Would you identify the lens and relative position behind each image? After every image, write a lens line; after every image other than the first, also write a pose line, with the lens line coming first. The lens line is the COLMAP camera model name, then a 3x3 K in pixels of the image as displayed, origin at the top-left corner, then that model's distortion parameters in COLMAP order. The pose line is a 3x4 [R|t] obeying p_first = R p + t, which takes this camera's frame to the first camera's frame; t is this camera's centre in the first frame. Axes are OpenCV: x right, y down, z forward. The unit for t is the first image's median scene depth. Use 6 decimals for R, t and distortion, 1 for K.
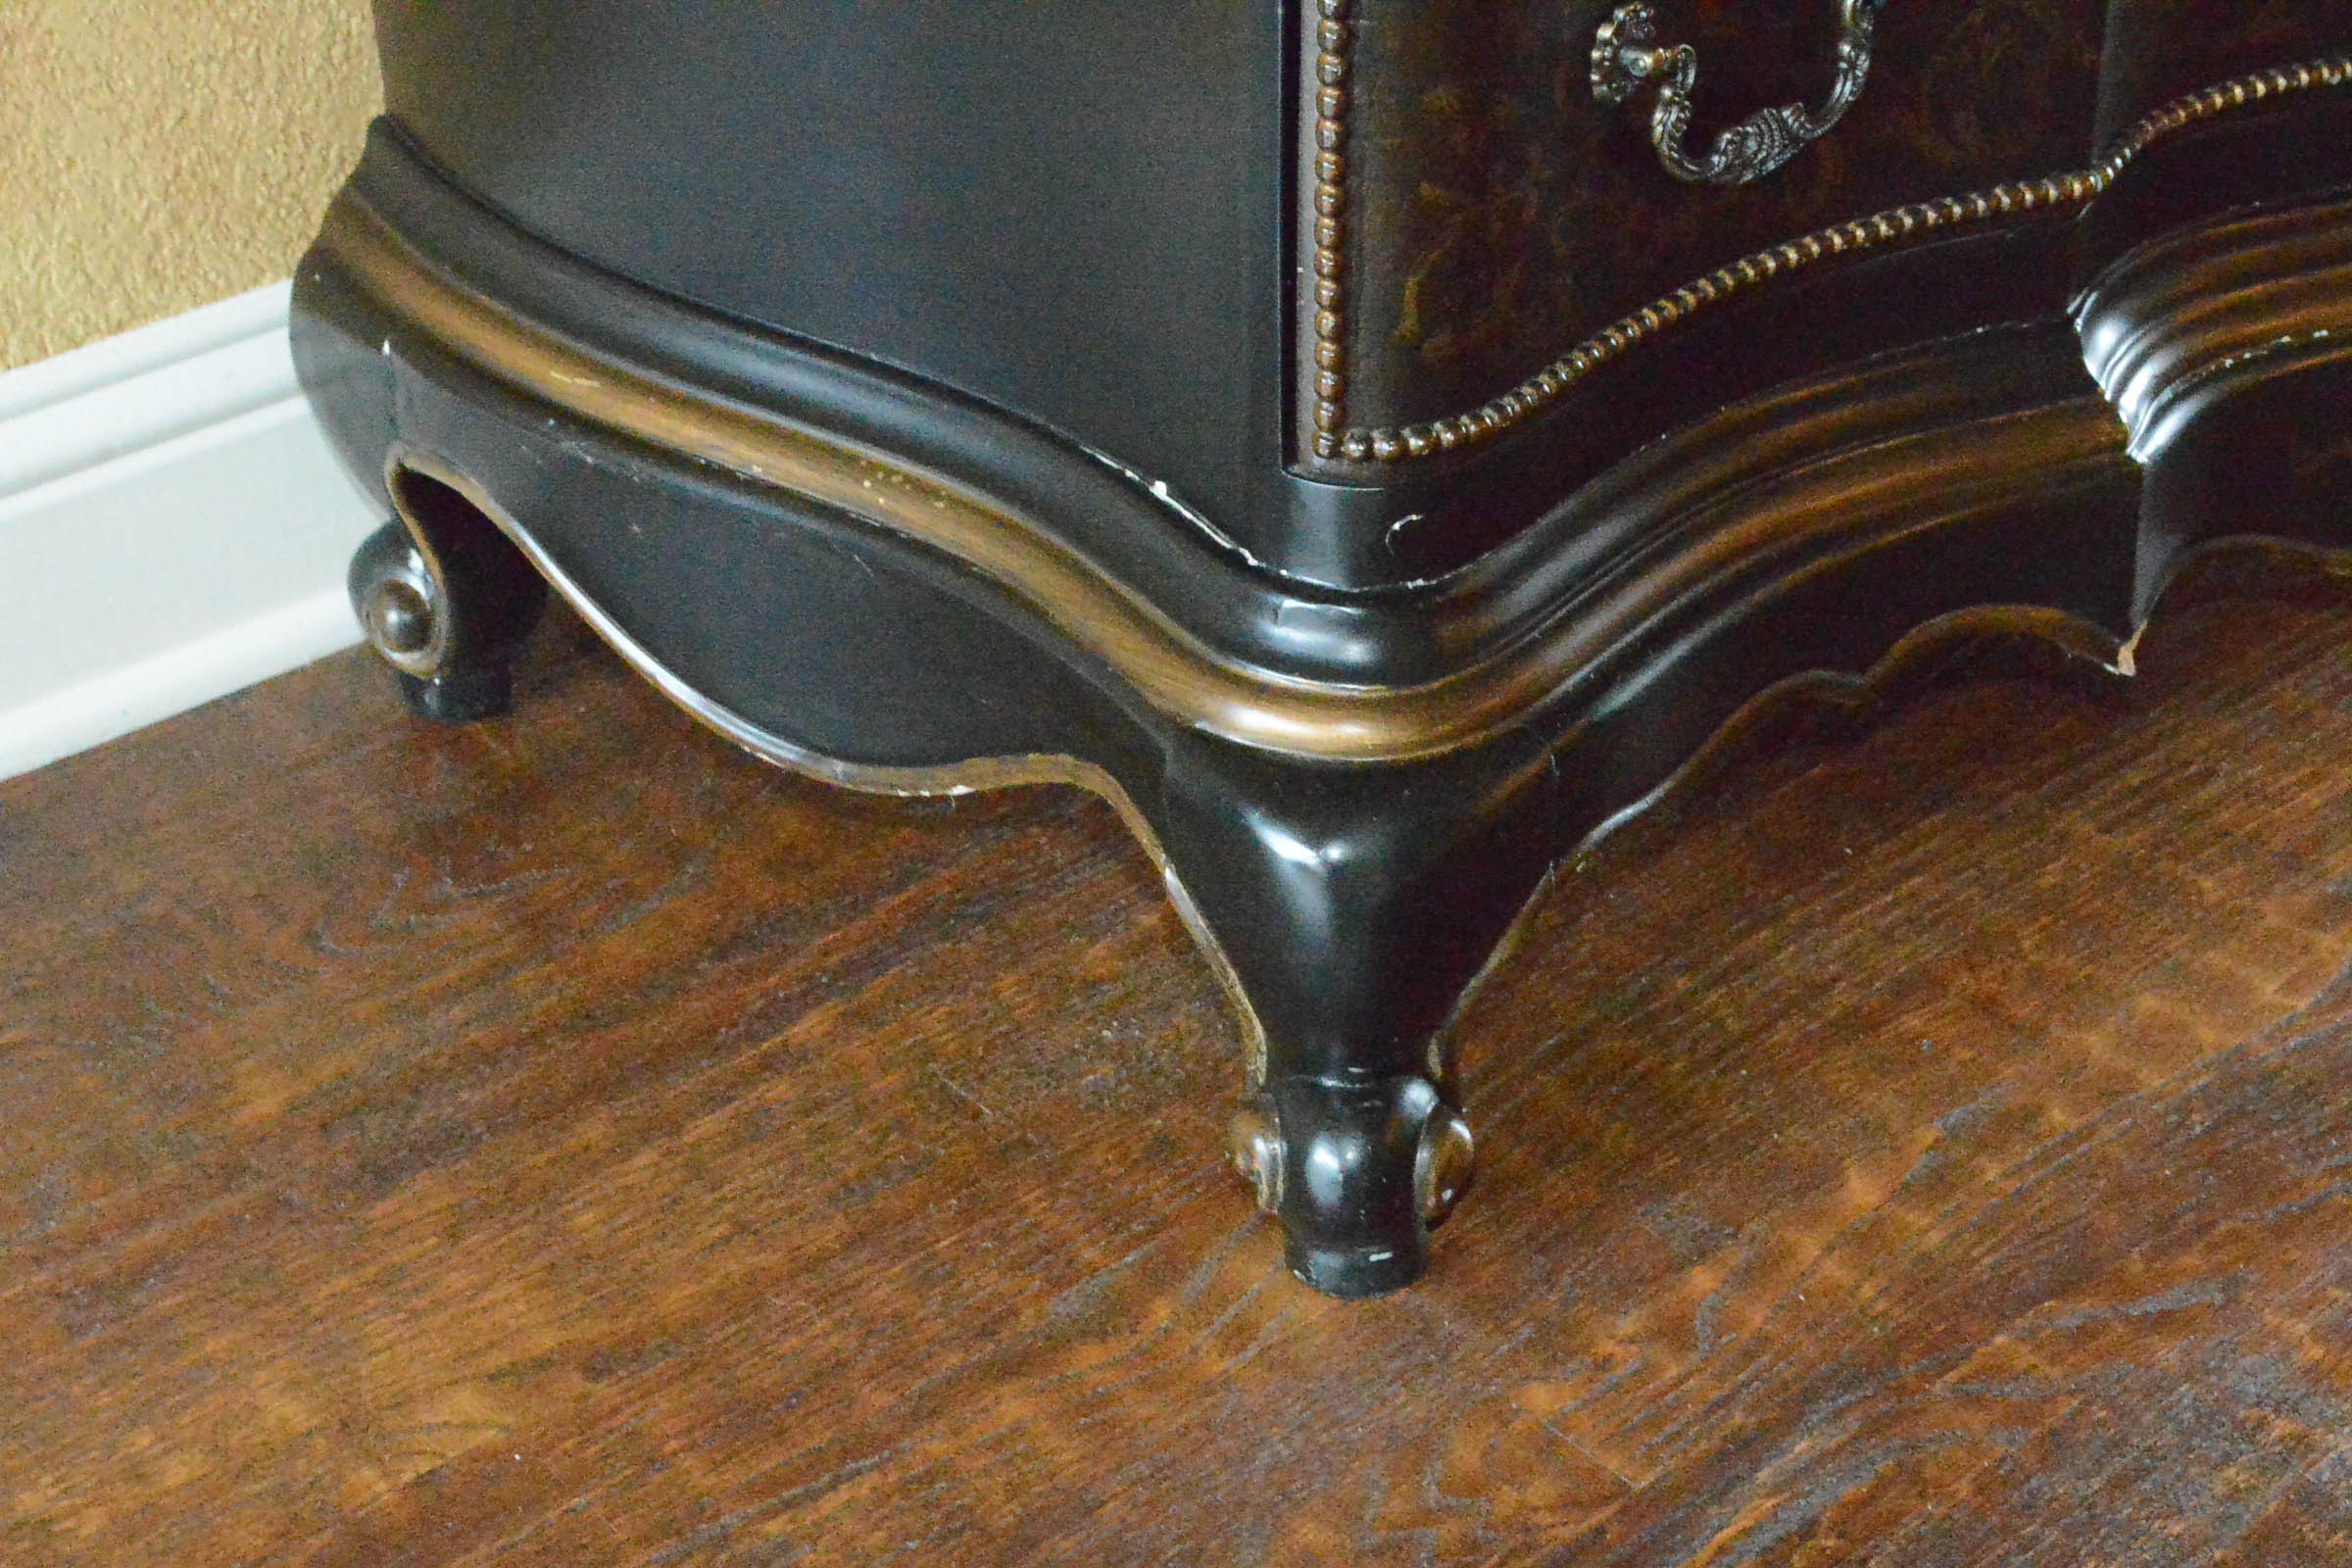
lens RADIAL K [[4096.6, 0, 1176.0], [0, 4096.6, 784.0], [0, 0, 1]] dist [-0.049534, 0.213755]
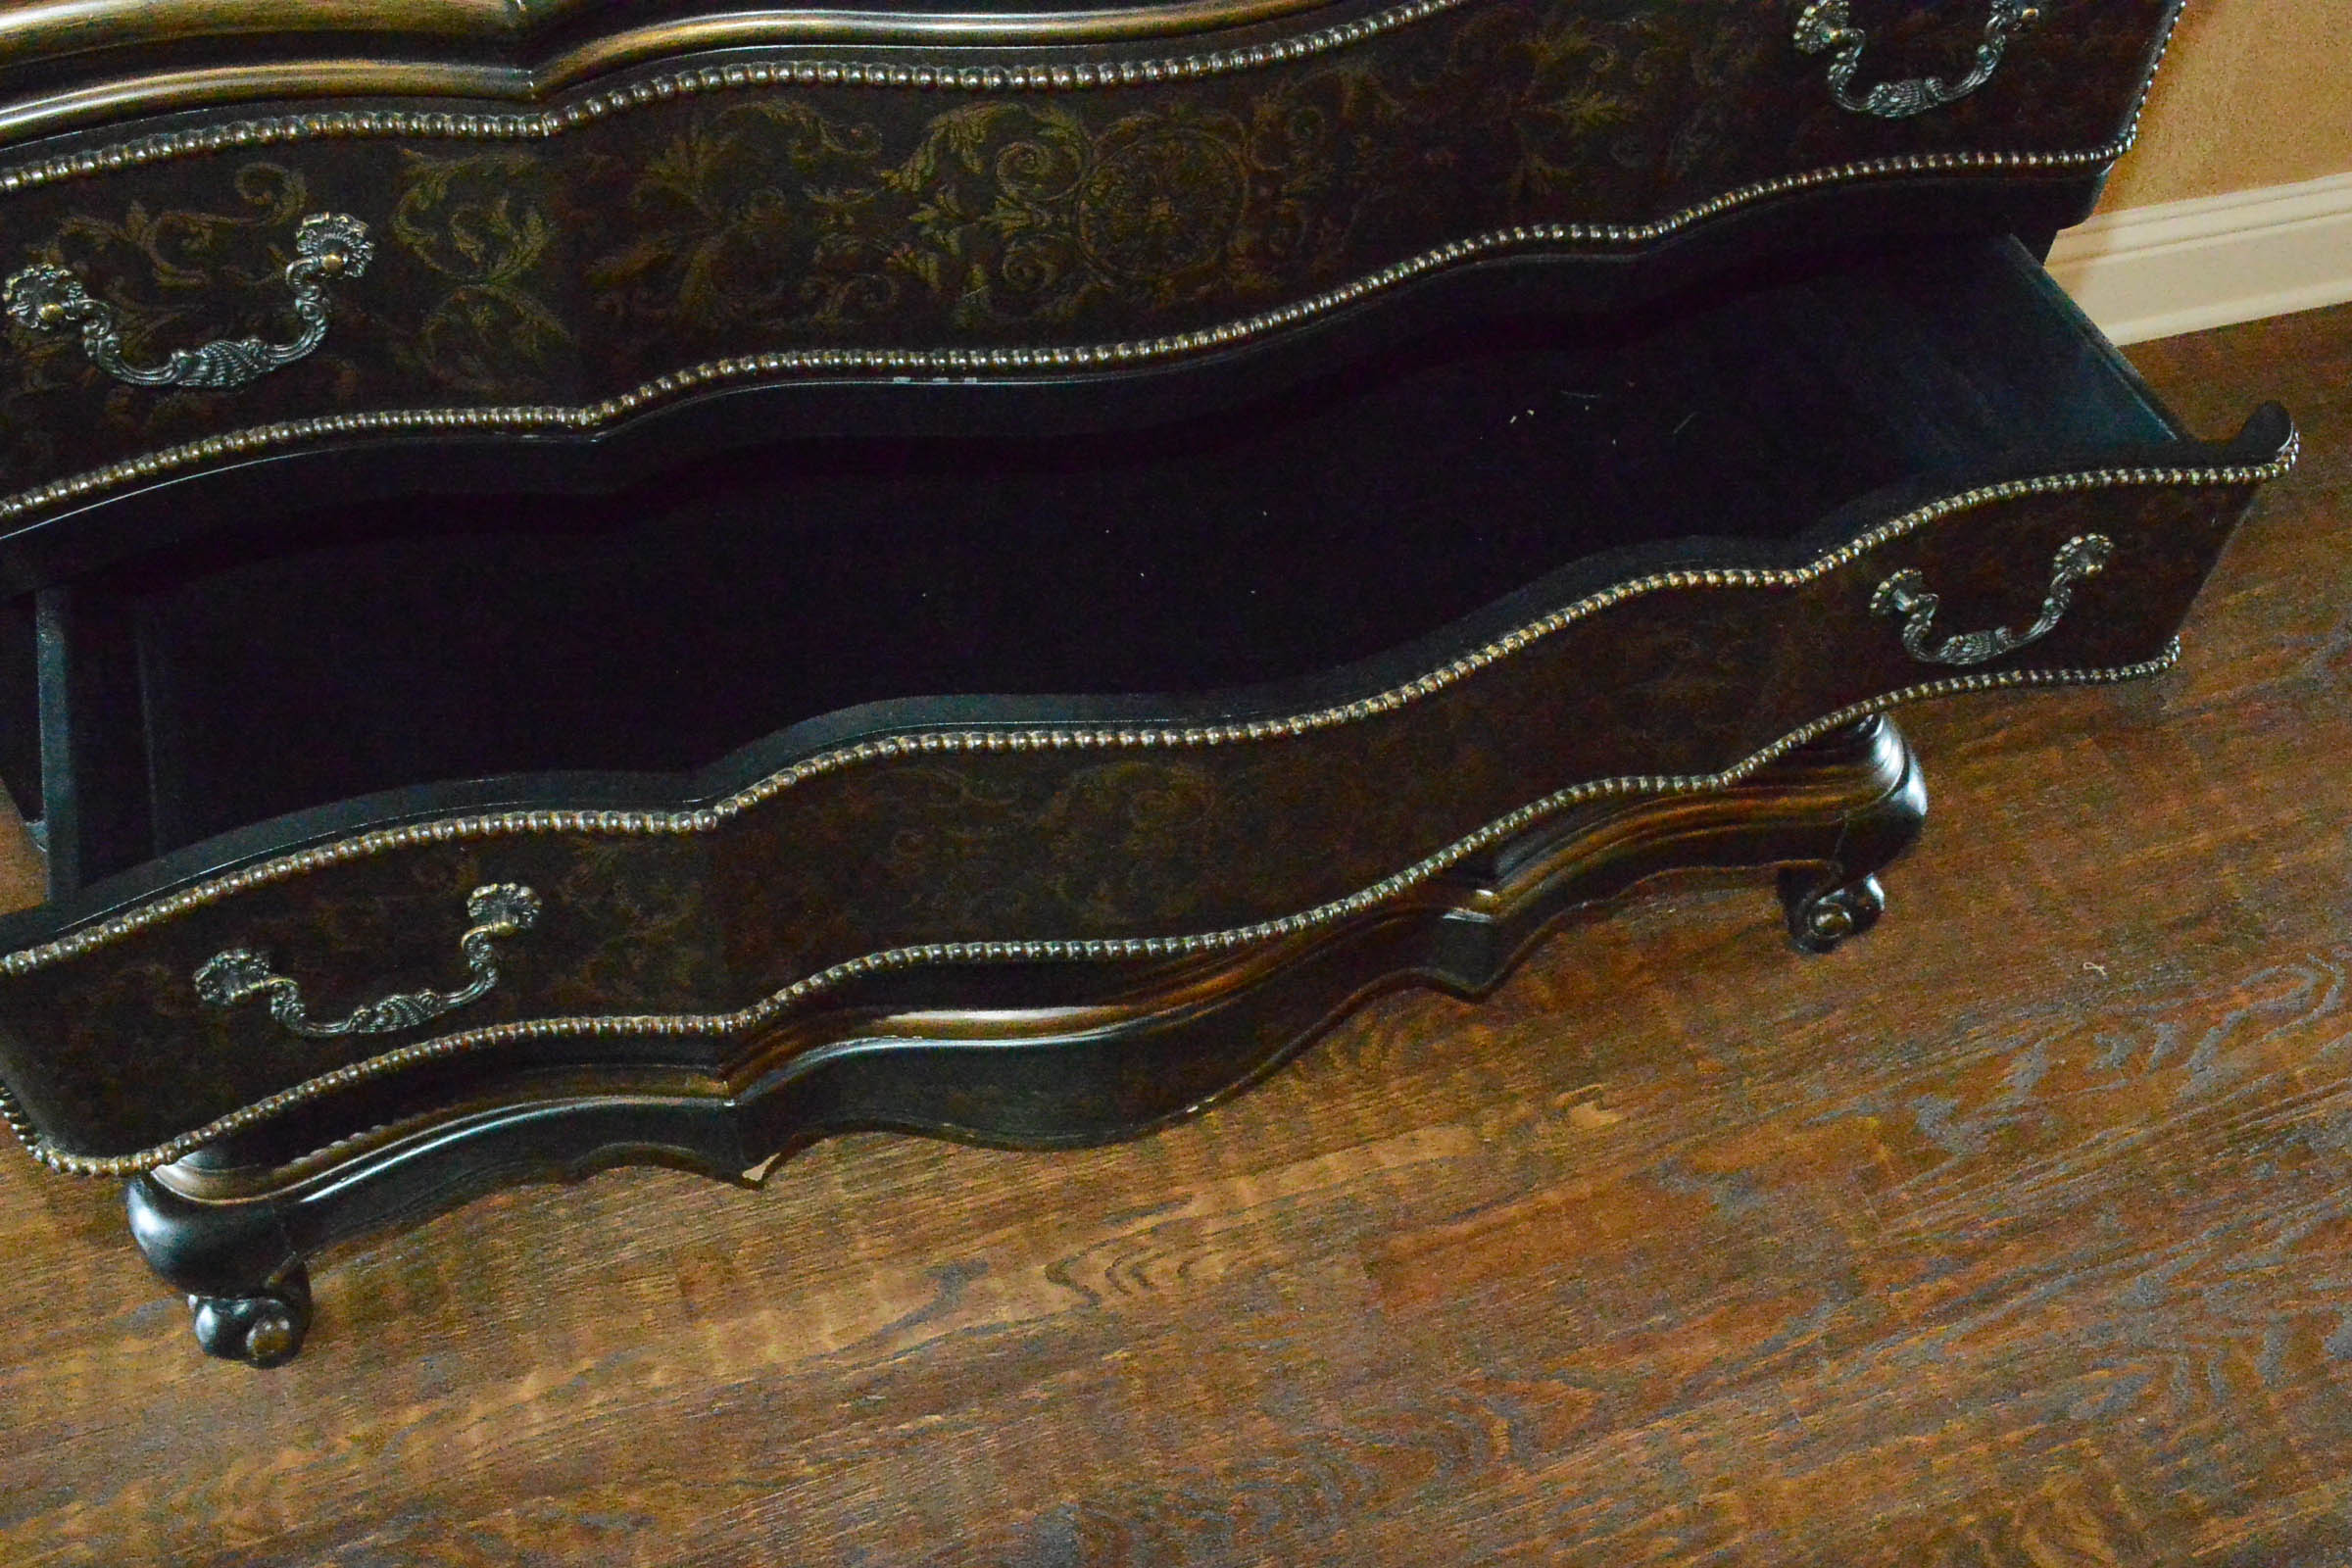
lens RADIAL K [[2206.8, 0, 1176.0], [0, 2206.8, 784.0], [0, 0, 1]] dist [-0.066680, 0.010844]
pose [[0.926940, 0.318271, -0.198711, 0.540852], [-0.245859, 0.915275, 0.319099, -0.544618], [0.283436, -0.246931, 0.926655, 0.180050]]
